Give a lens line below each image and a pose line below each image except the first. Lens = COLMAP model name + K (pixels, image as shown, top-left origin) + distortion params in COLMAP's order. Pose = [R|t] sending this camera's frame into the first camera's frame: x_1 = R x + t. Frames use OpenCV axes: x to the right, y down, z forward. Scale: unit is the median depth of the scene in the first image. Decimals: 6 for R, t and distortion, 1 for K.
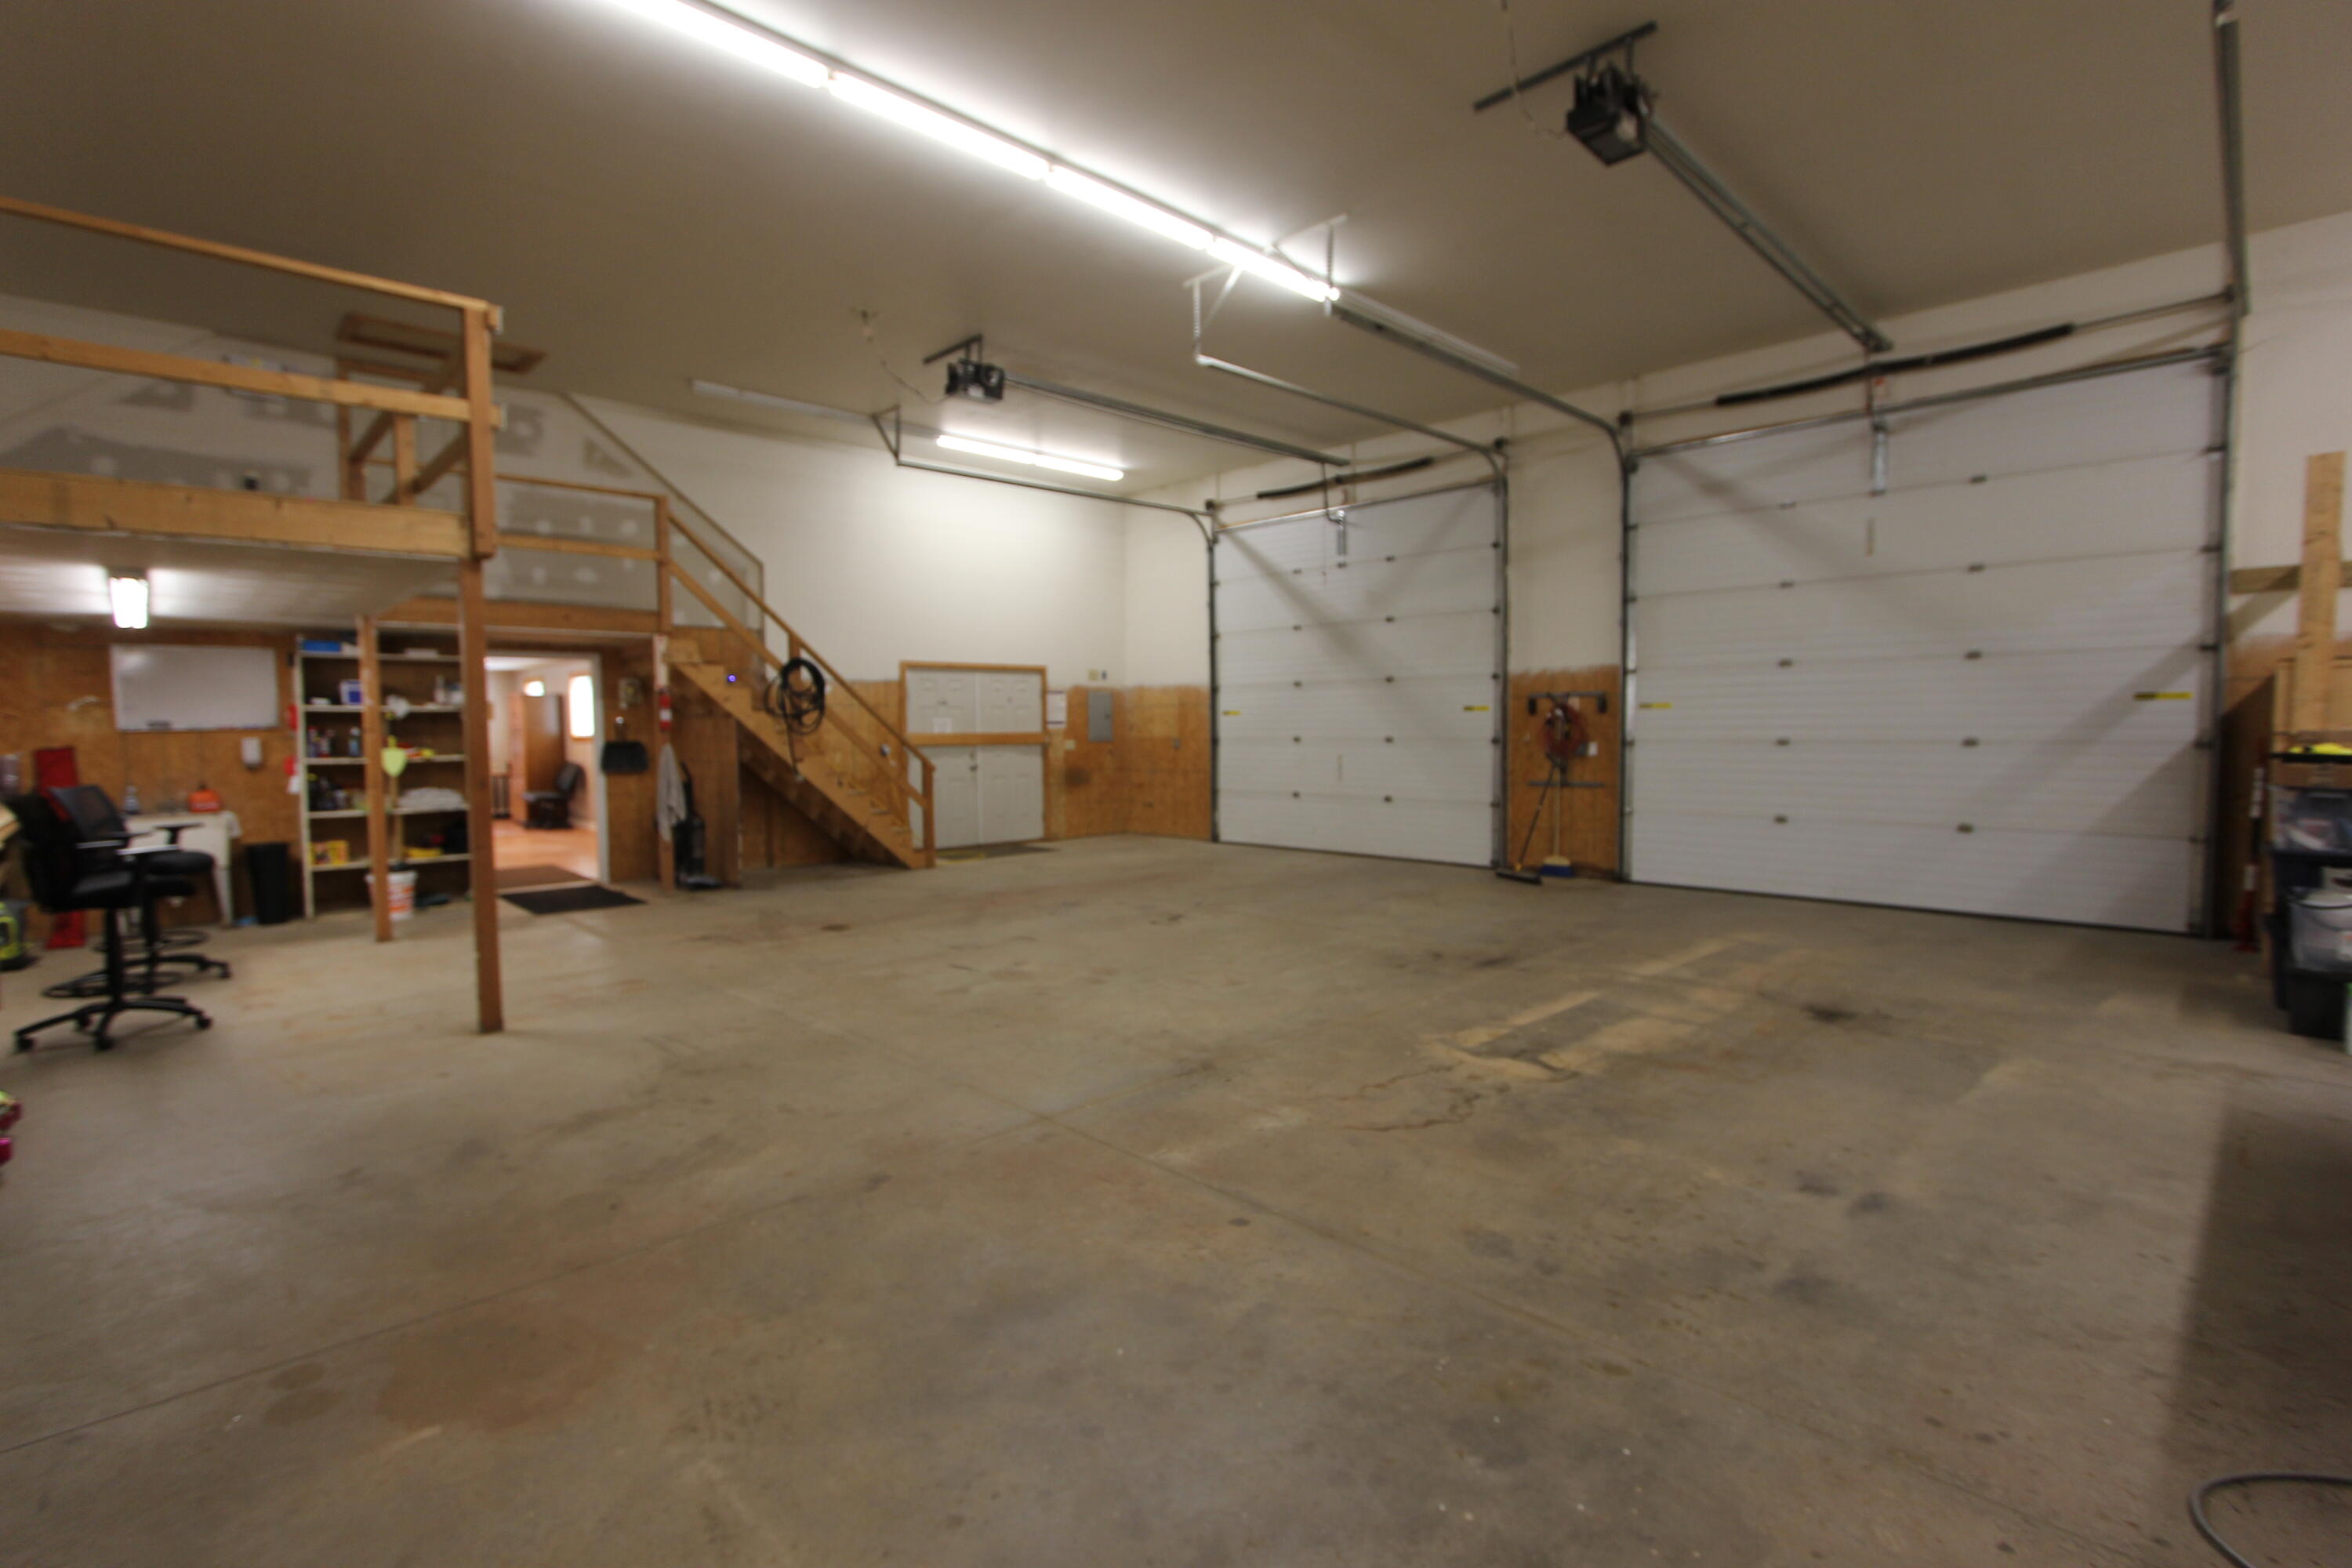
lens RADIAL K [[1084.4, 0, 1154.7], [0, 1084.4, 793.2], [0, 0, 1]] dist [-0.021386, 0.003548]
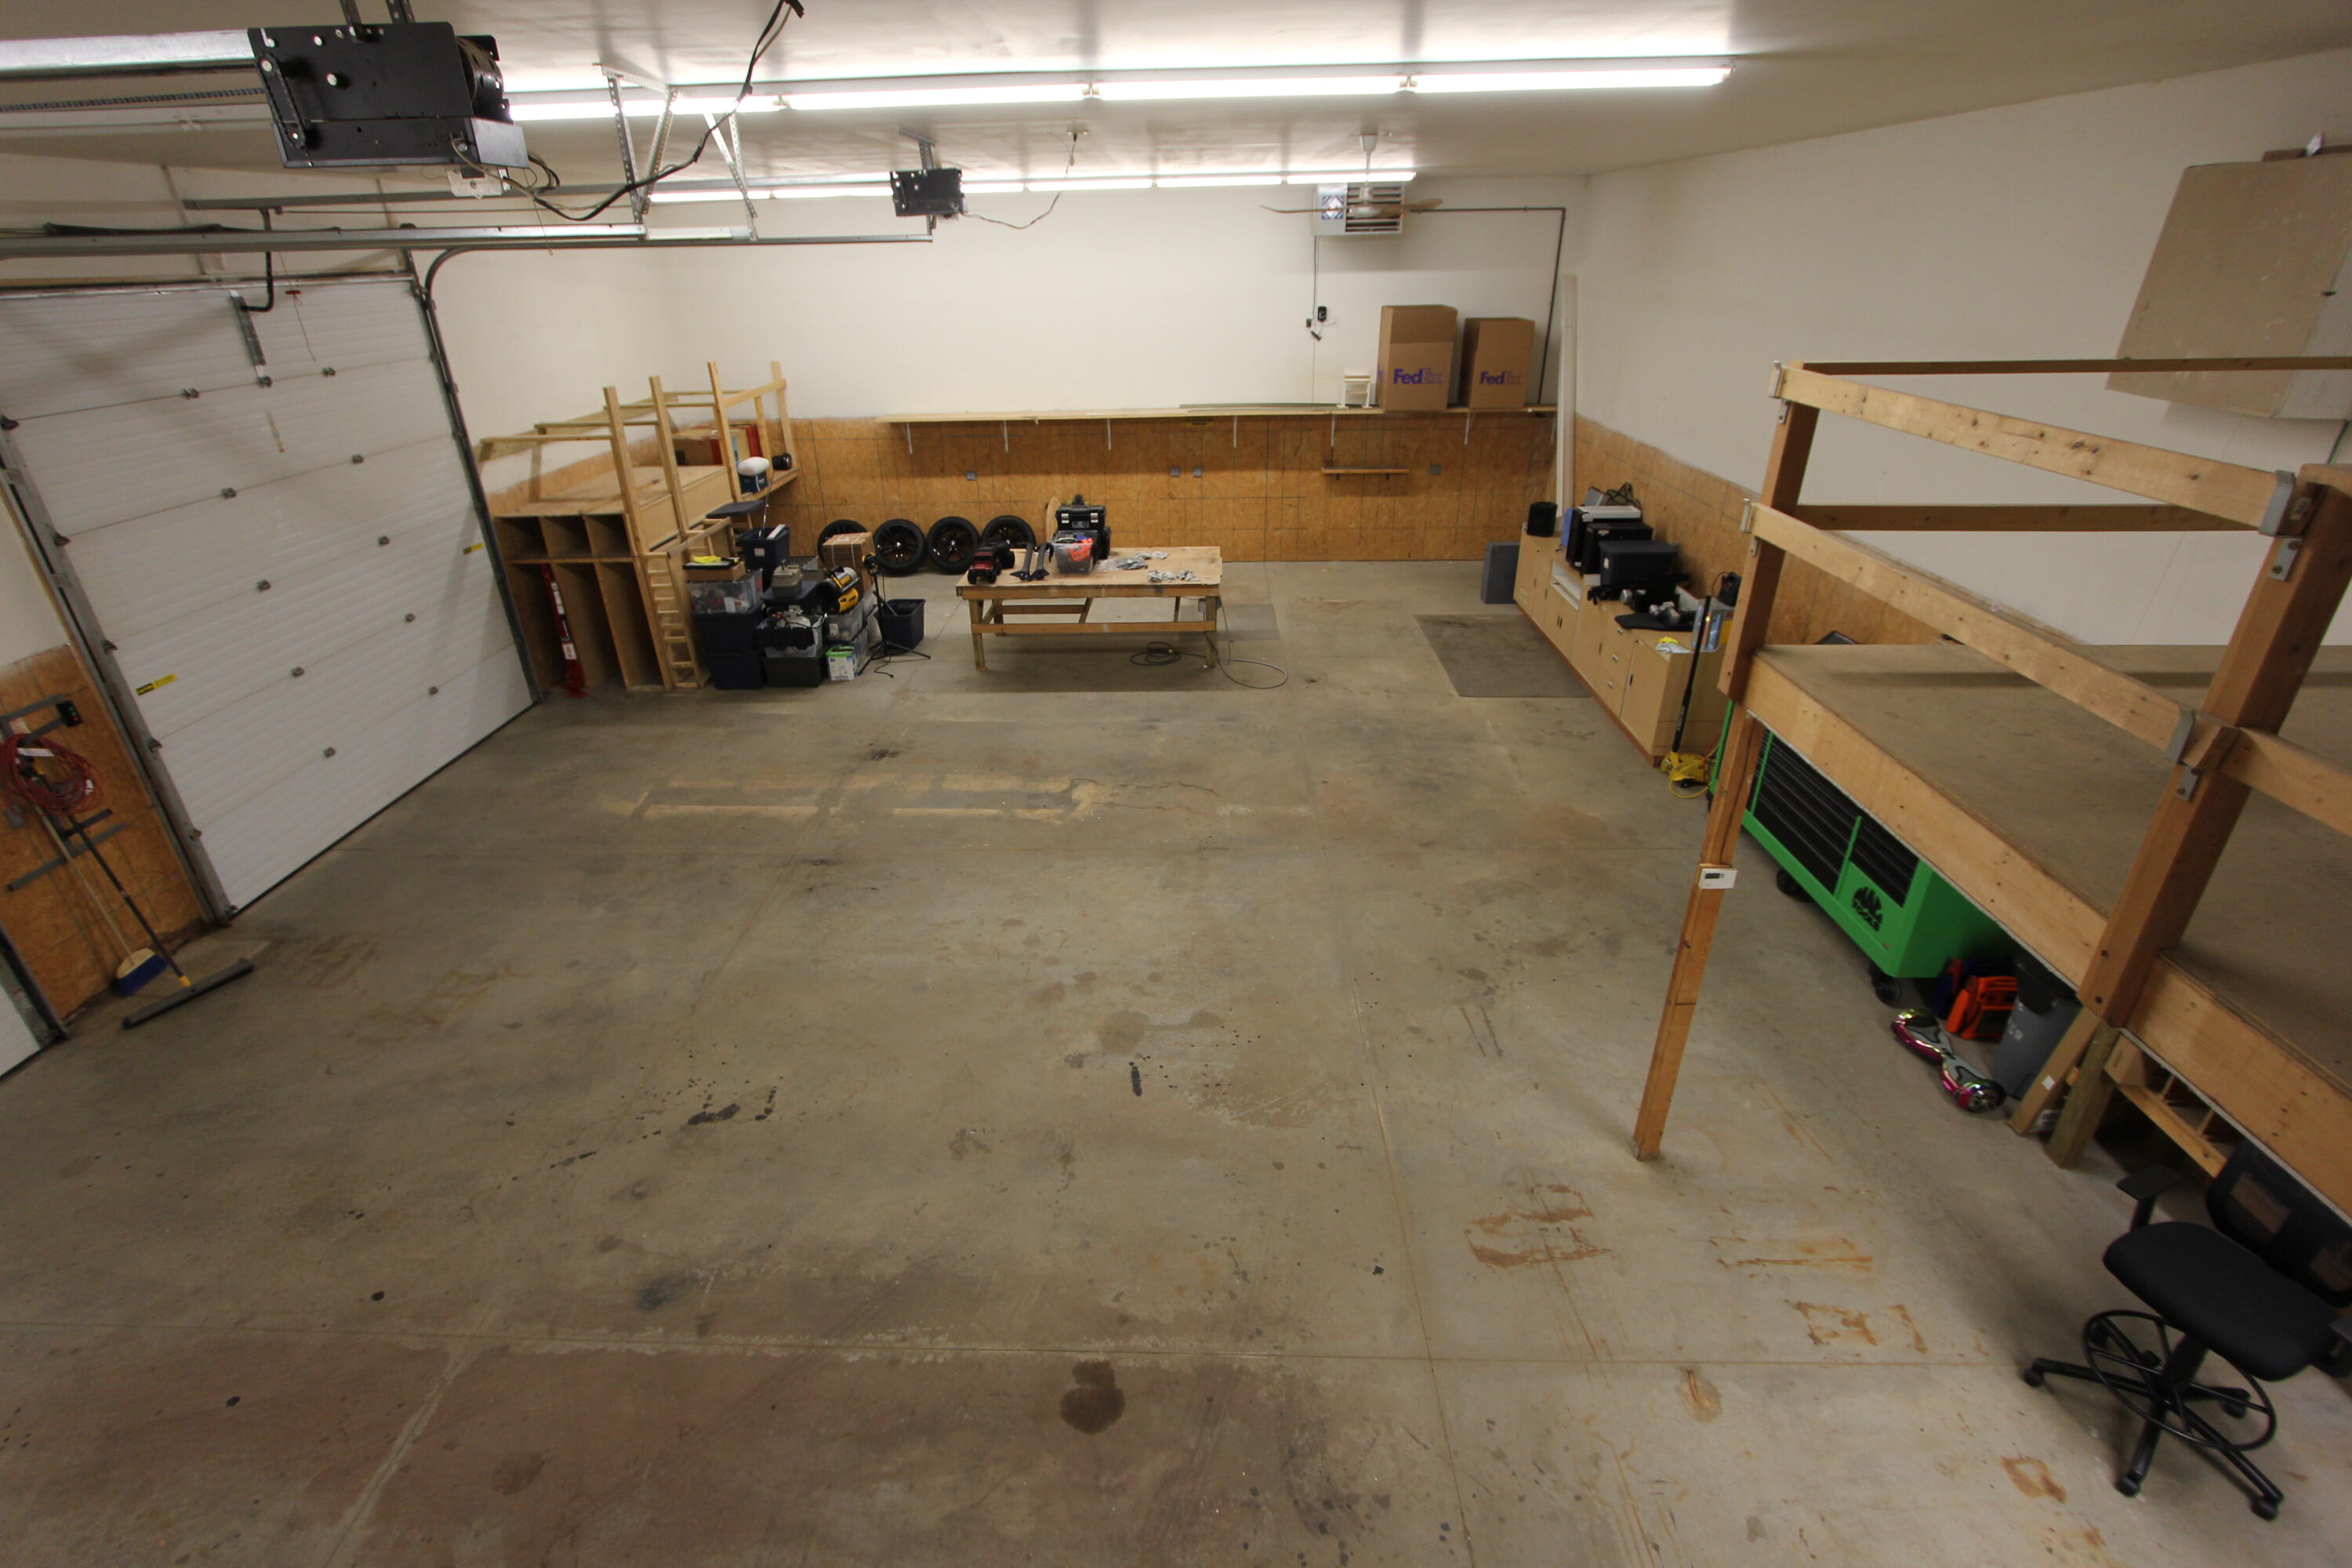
lens RADIAL K [[1084.4, 0, 1156.9], [0, 1084.4, 788.8], [0, 0, 1]] dist [-0.021386, 0.003548]
pose [[-0.701192, -0.297790, 0.647805, -0.514392], [0.071009, 0.874911, 0.479049, -0.340521], [-0.709428, 0.381905, -0.592335, 1.075424]]
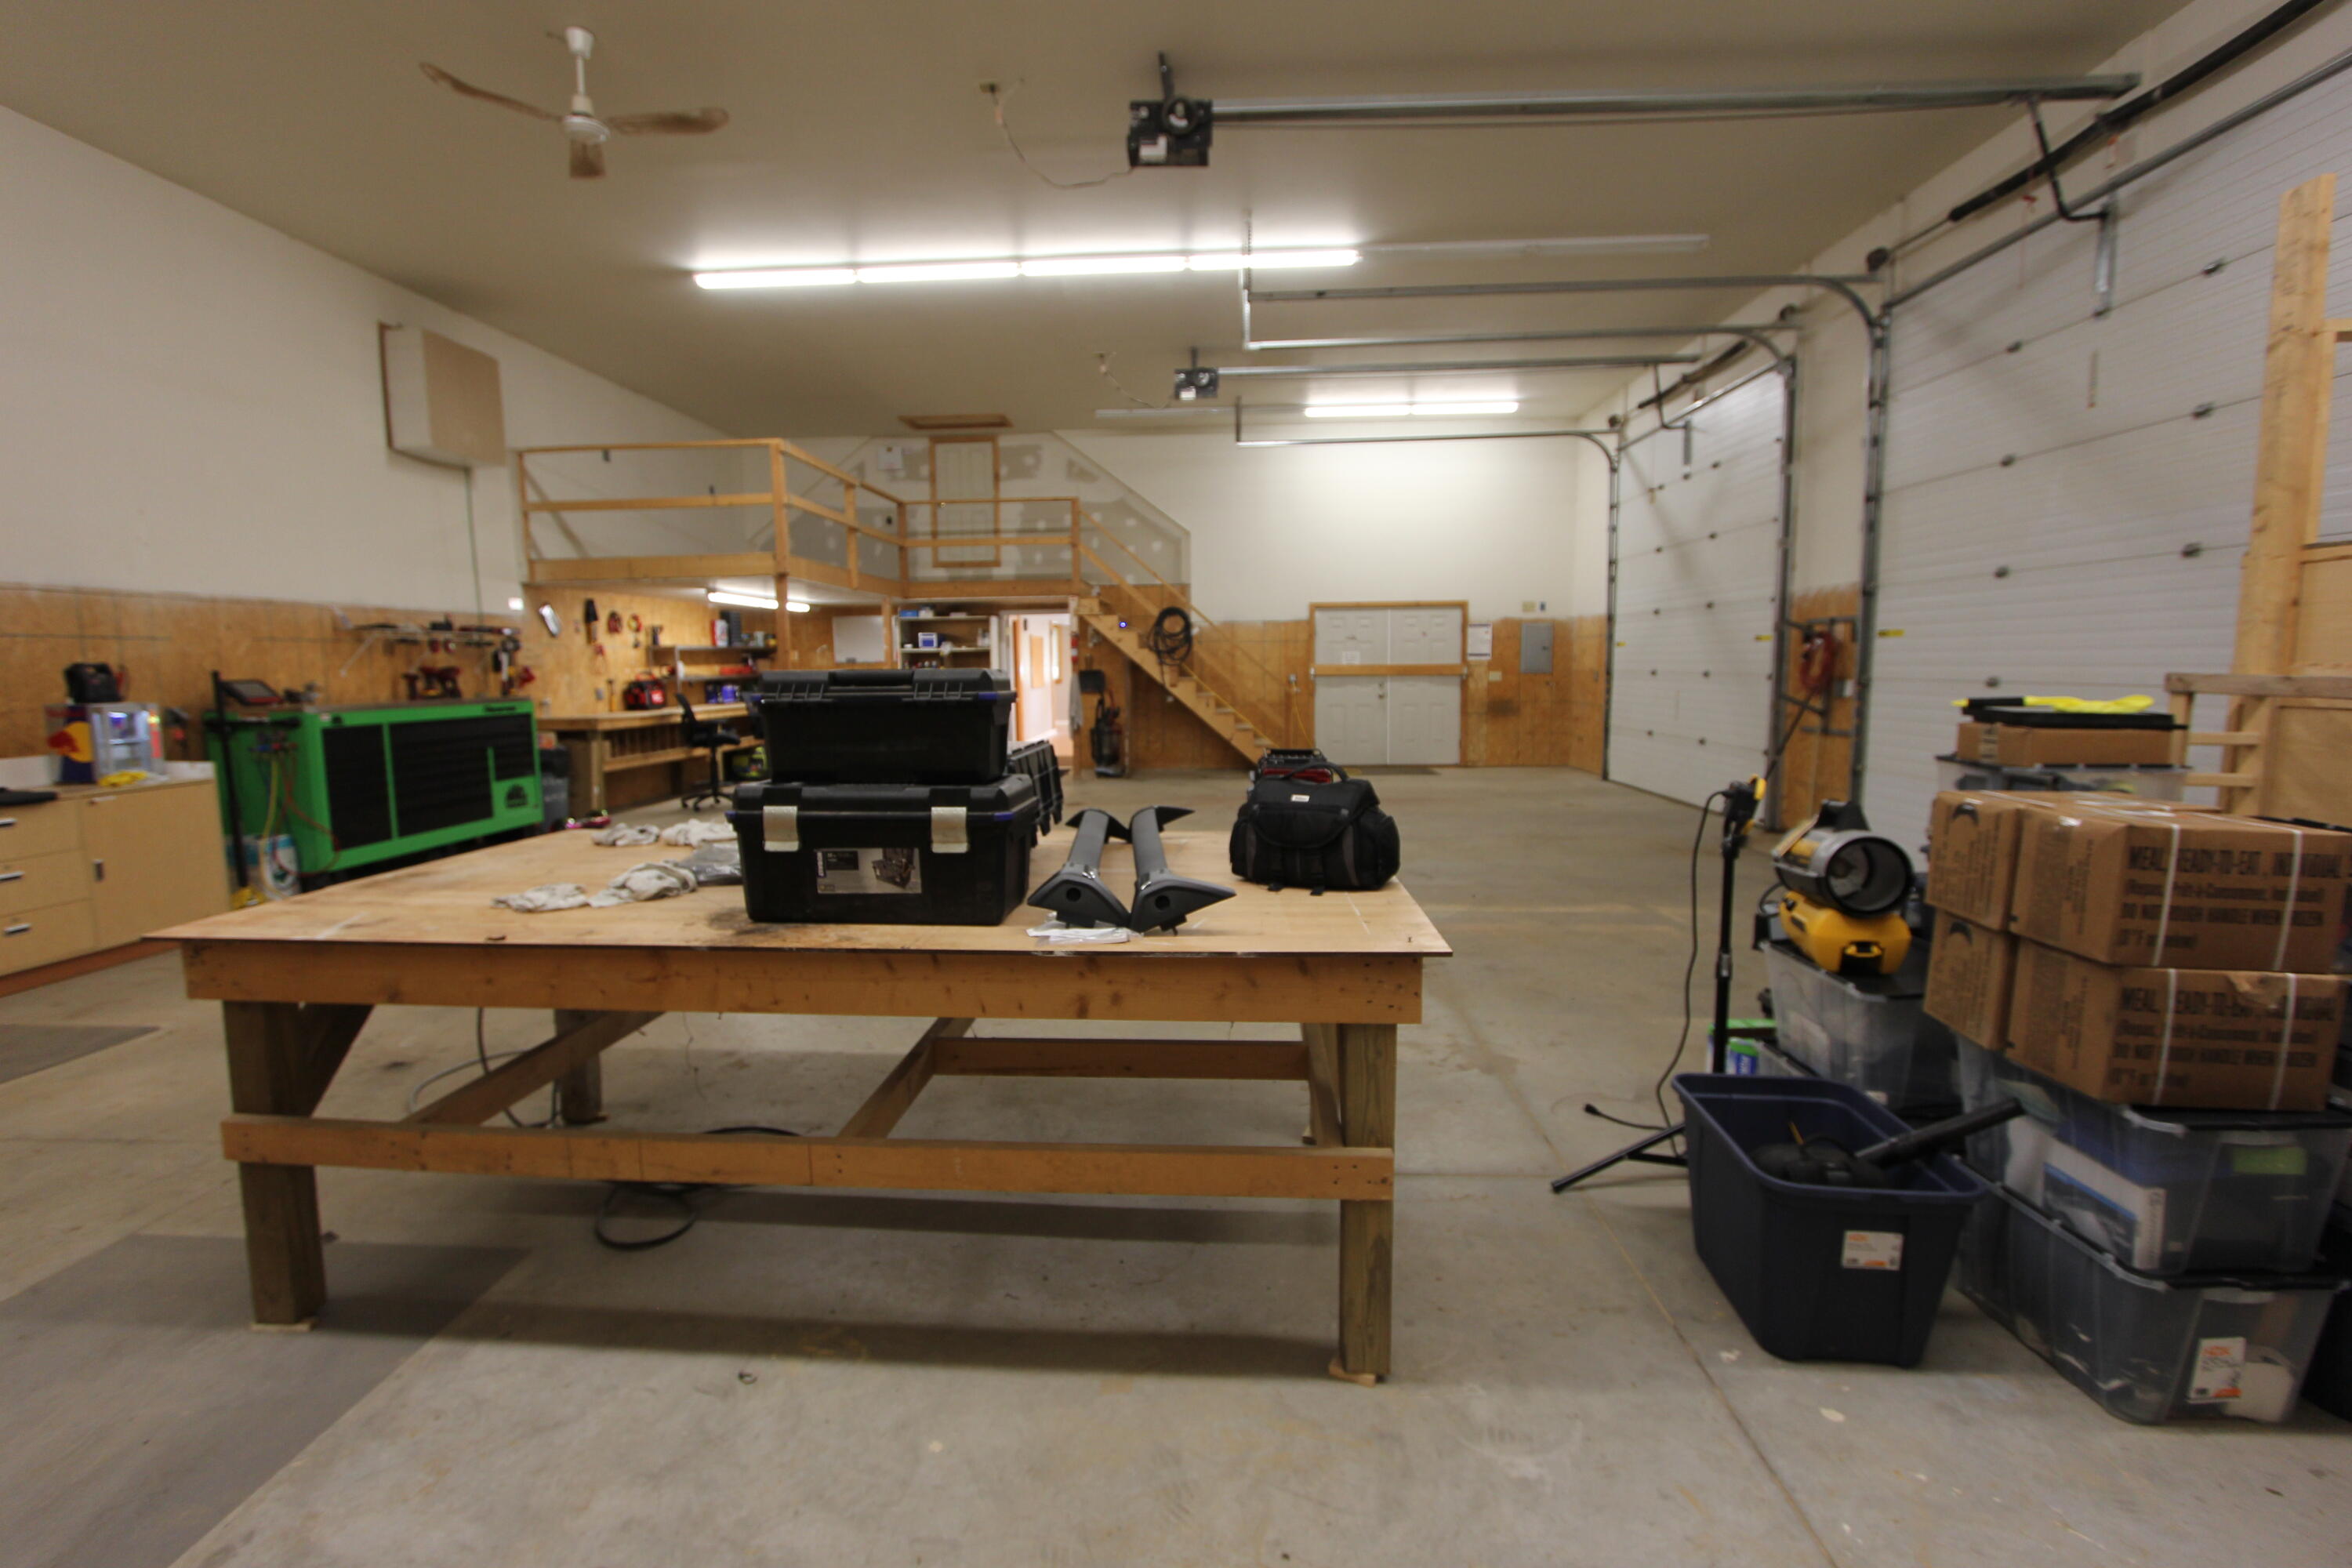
lens RADIAL K [[1084.4, 0, 1154.6], [0, 1084.4, 789.5], [0, 0, 1]] dist [-0.021386, 0.003548]
pose [[0.680958, 0.086009, -0.727254, 0.742306], [-0.039382, 0.995943, 0.080910, -0.012859], [0.731263, -0.026455, 0.681582, 0.100208]]
